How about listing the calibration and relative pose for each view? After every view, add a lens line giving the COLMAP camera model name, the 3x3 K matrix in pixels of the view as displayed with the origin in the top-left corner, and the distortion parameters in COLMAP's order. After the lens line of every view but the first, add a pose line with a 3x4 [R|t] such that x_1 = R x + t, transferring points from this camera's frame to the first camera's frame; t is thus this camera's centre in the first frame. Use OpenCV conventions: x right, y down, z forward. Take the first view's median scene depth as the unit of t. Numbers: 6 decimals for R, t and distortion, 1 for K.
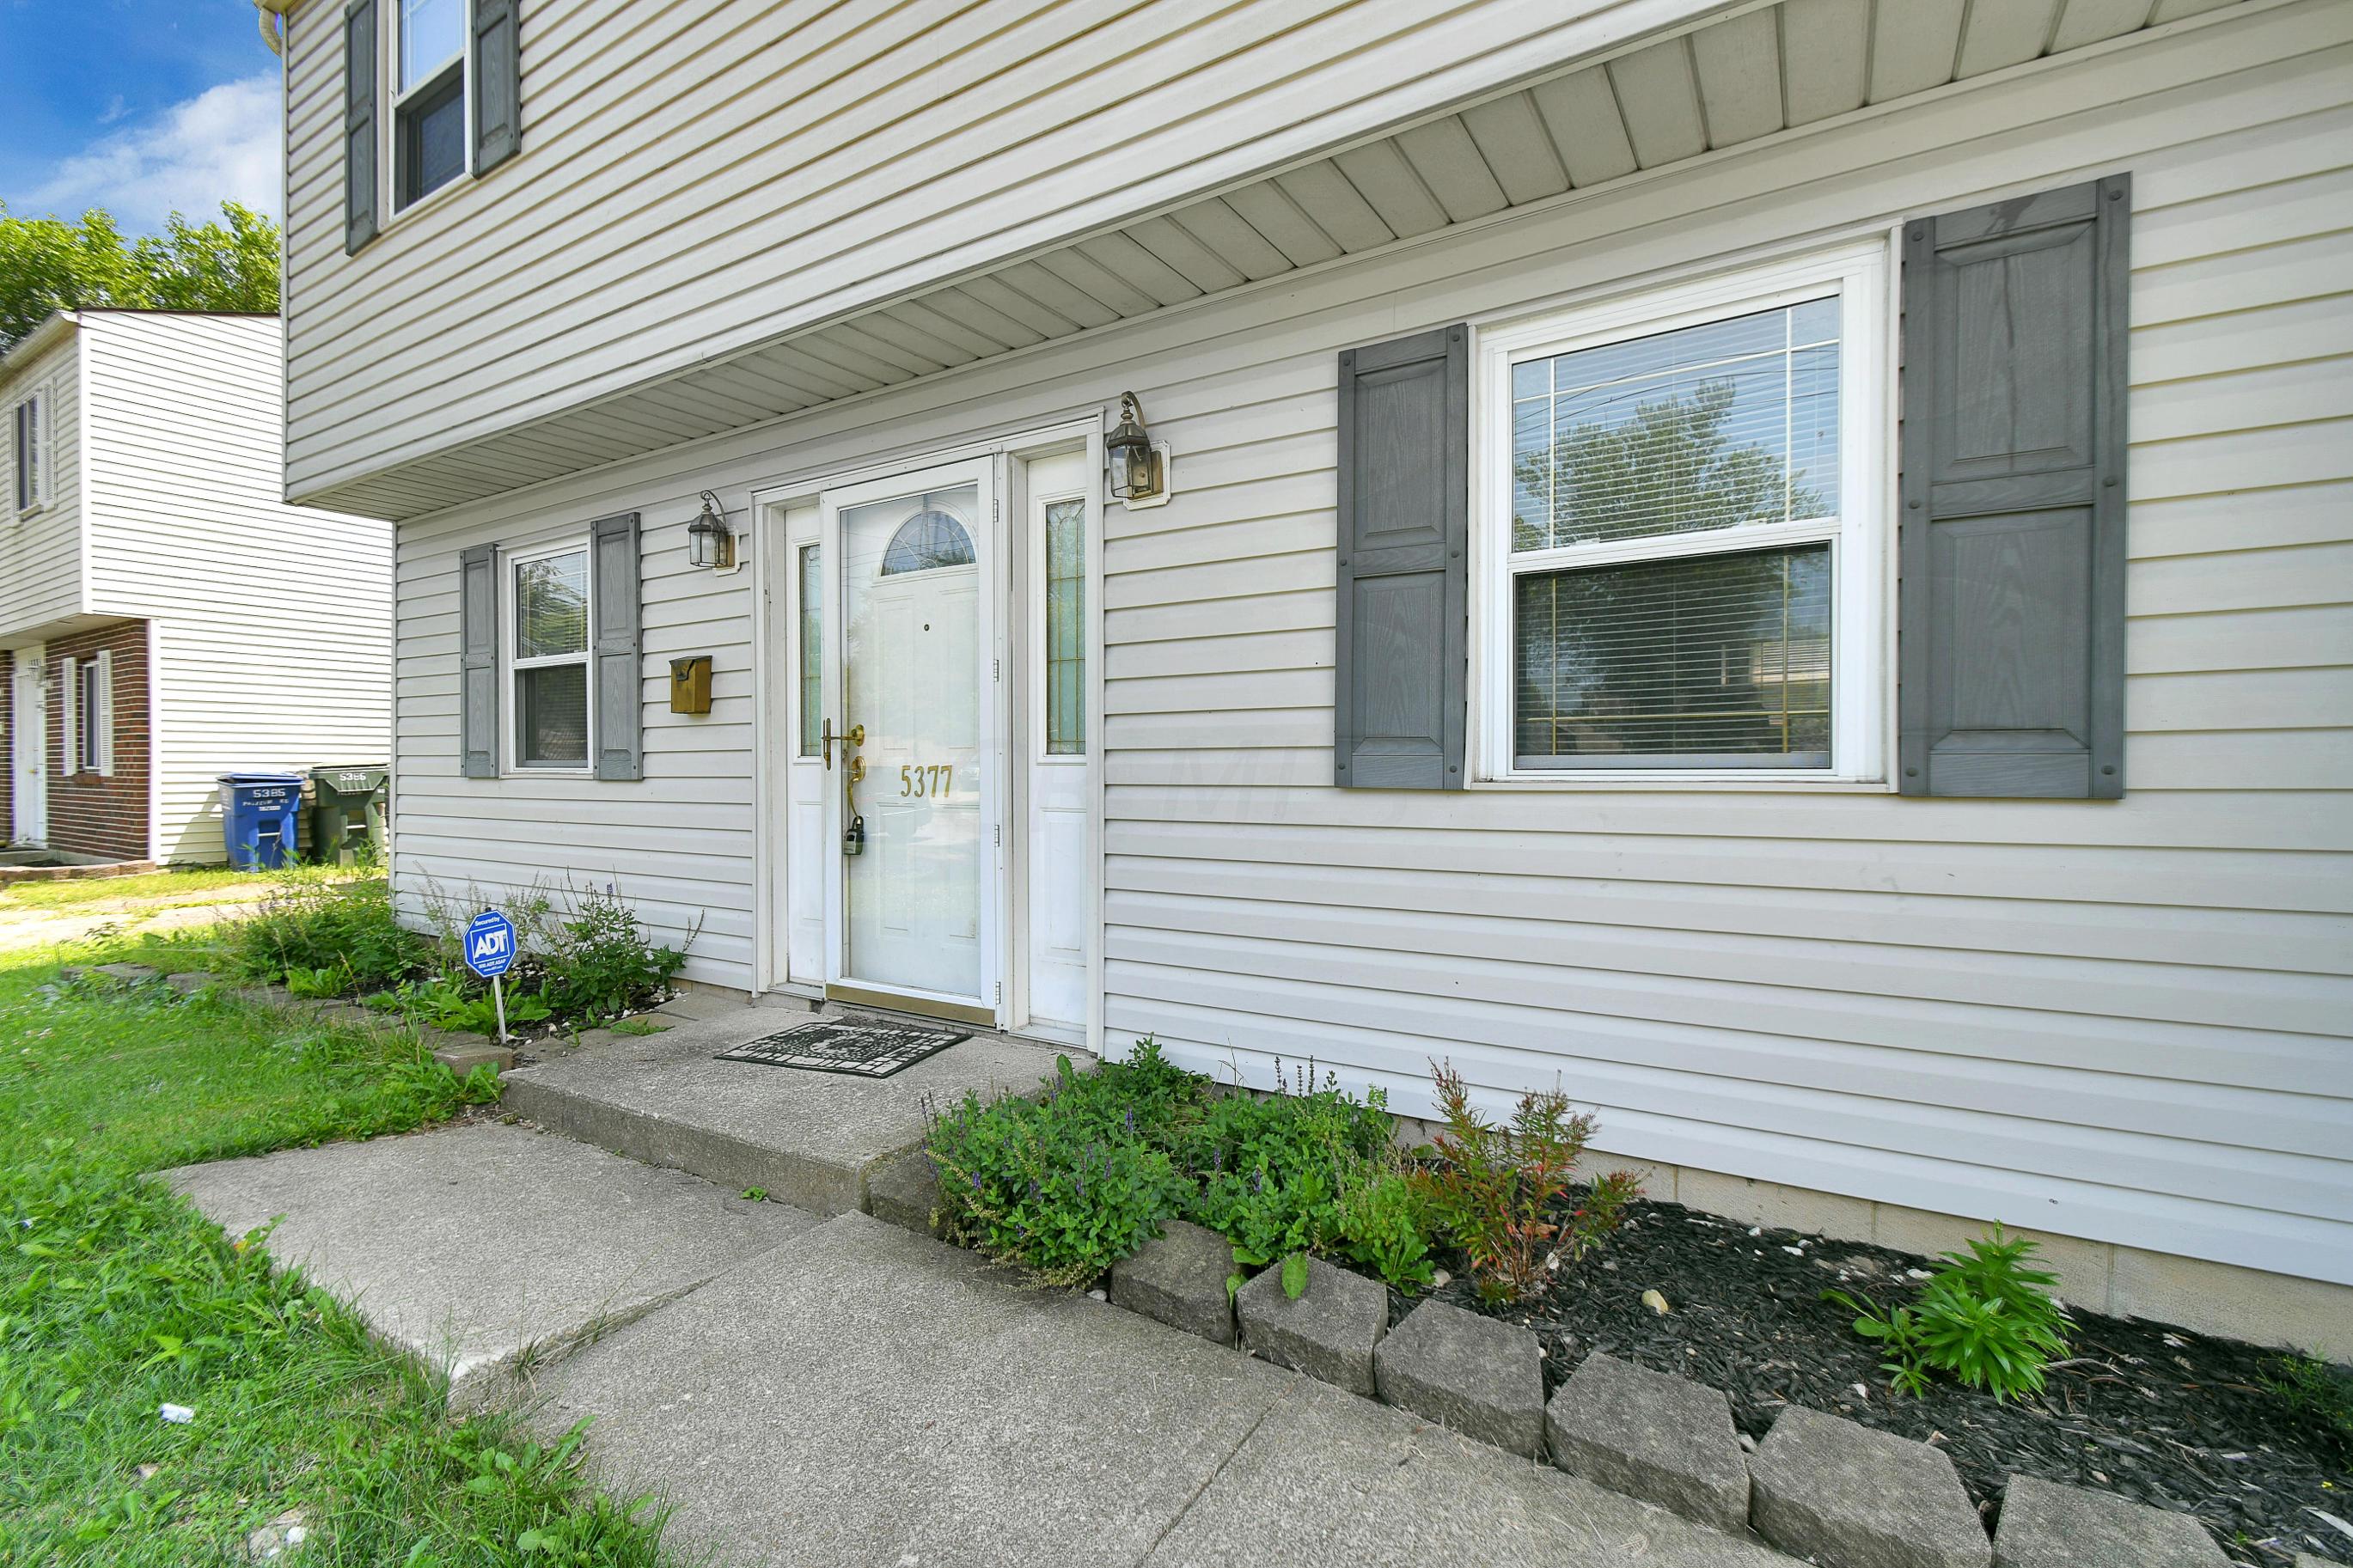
lens RADIAL K [[1039.9, 0, 1211.1], [0, 1039.9, 772.8], [0, 0, 1]] dist [0.000854, 0.000335]
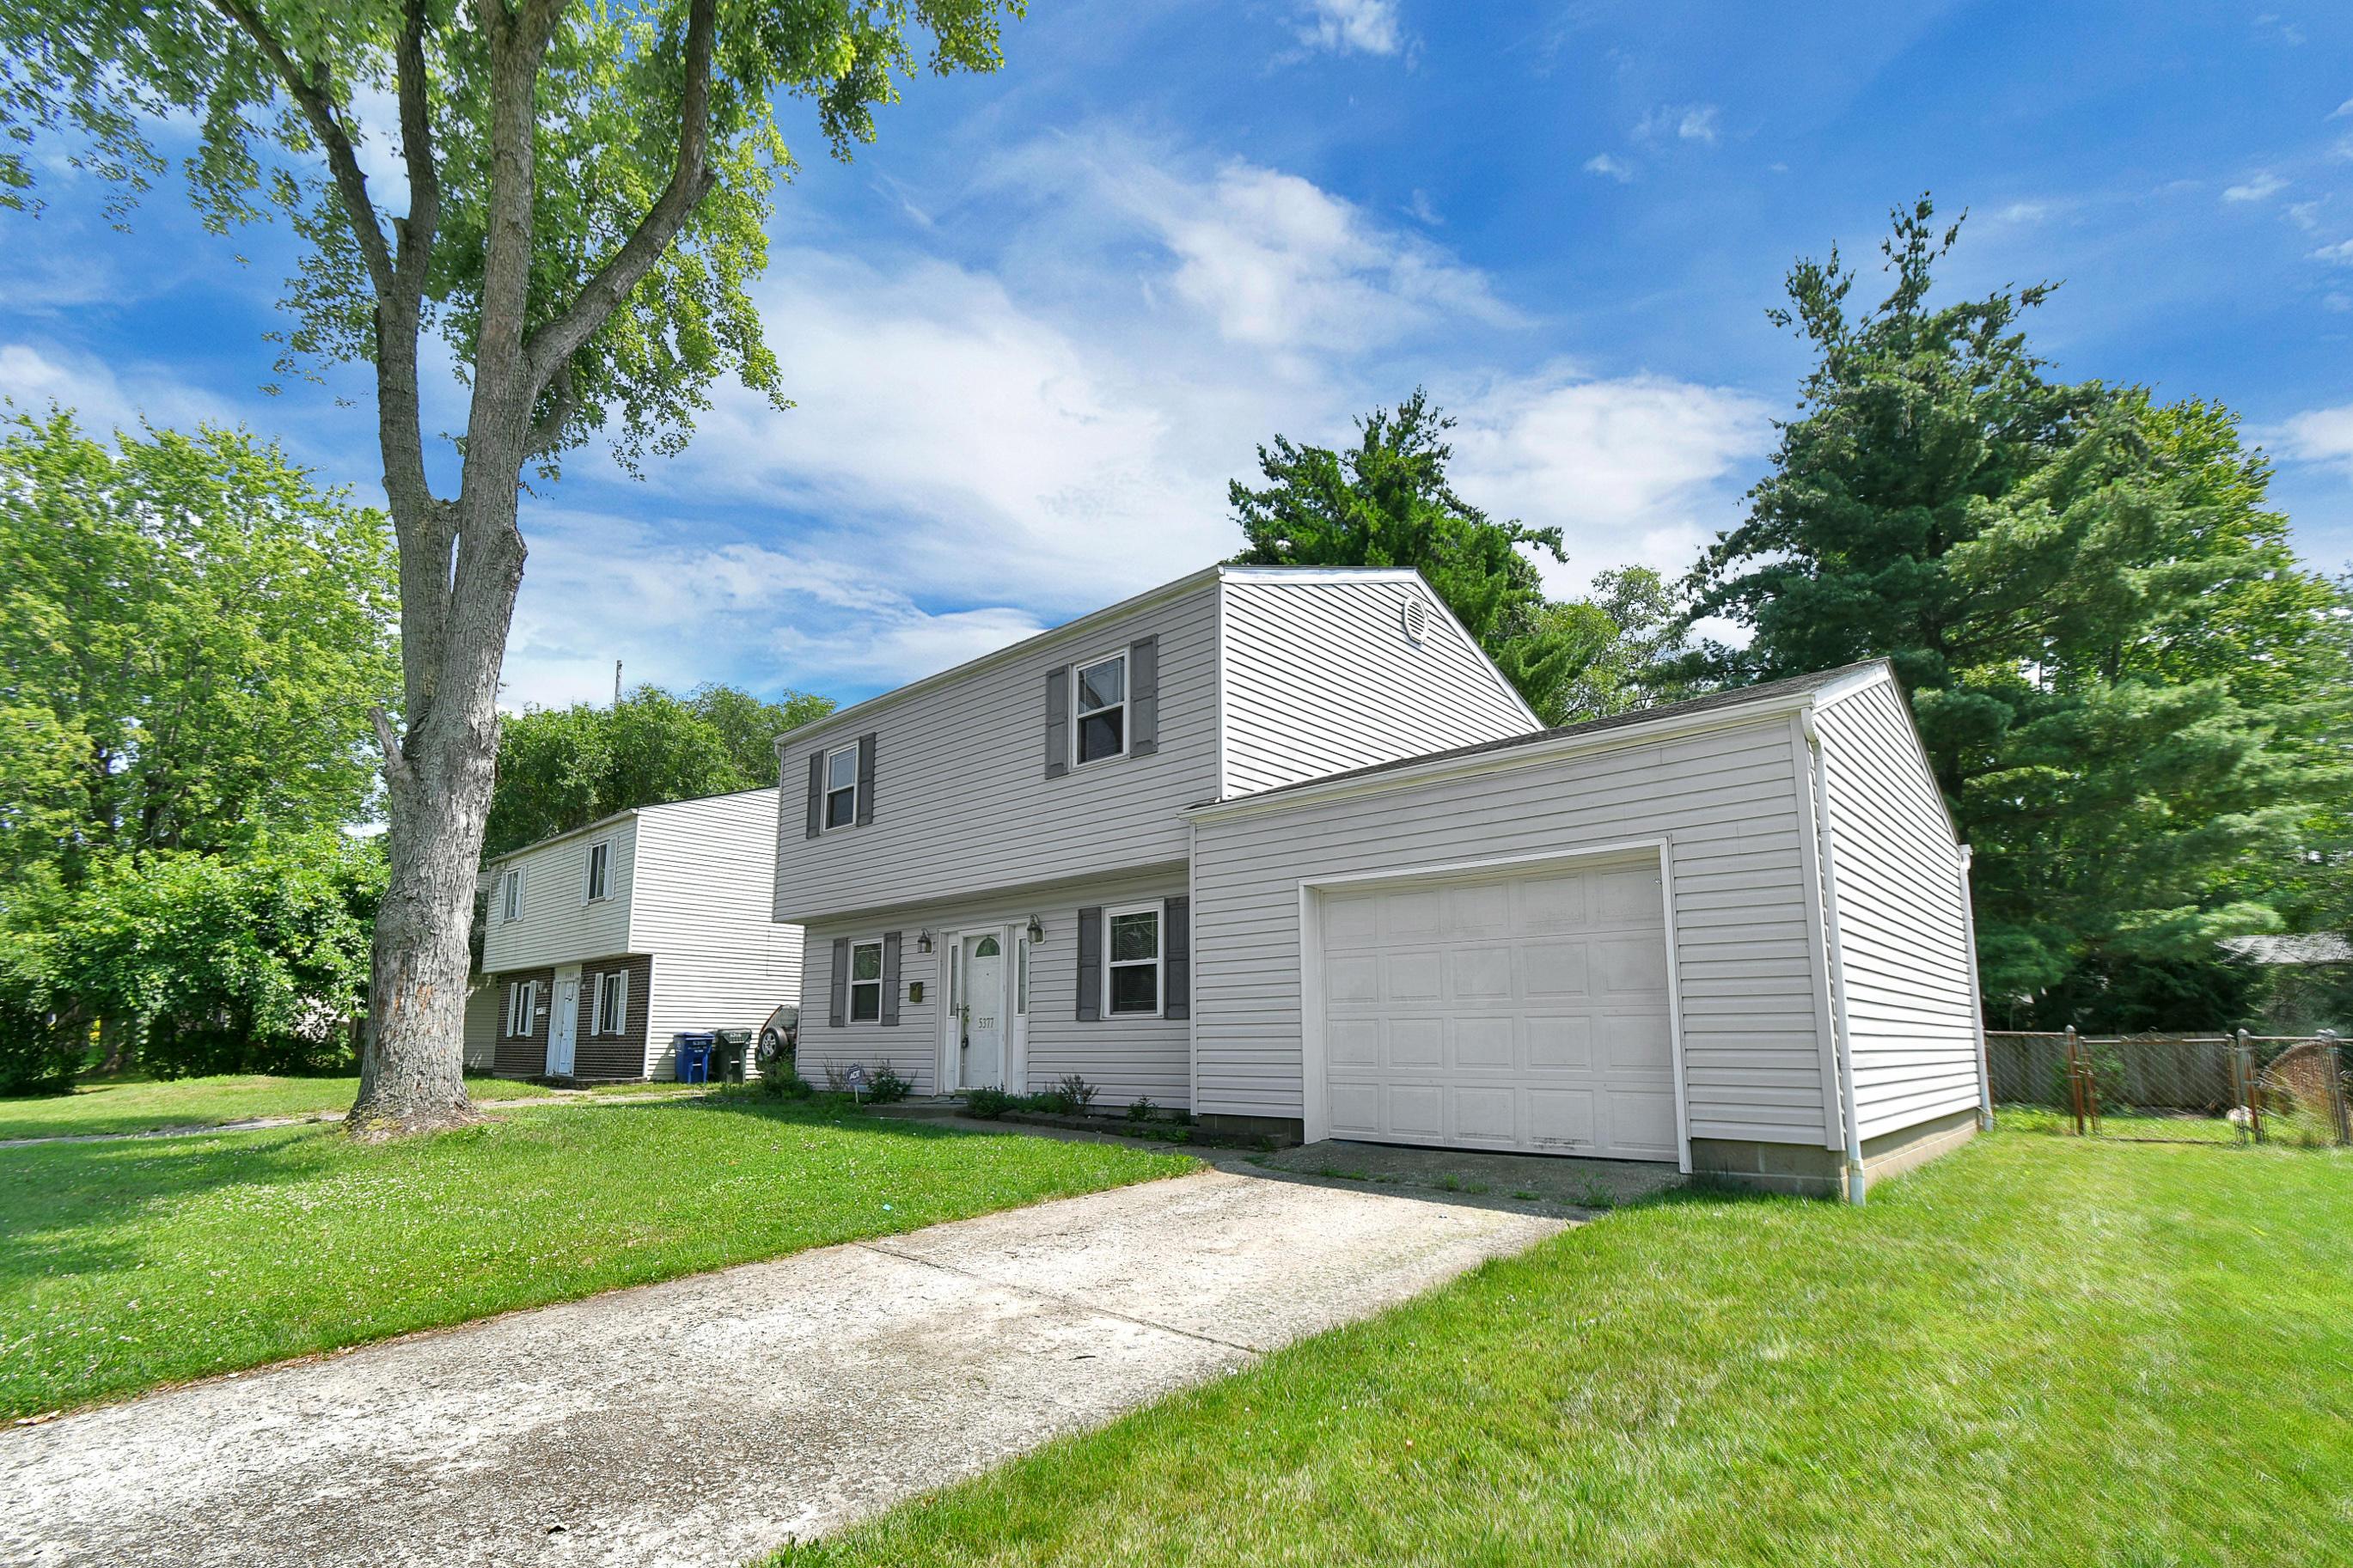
lens RADIAL K [[1070.6, 0, 1174.3], [0, 1070.6, 927.9], [0, 0, 1]] dist [0.003455, 0.000533]
pose [[0.980564, -0.016934, -0.195466, 0.871605], [-0.006973, 0.992631, -0.120976, 0.104342], [0.196075, 0.119988, 0.973220, -1.962369]]
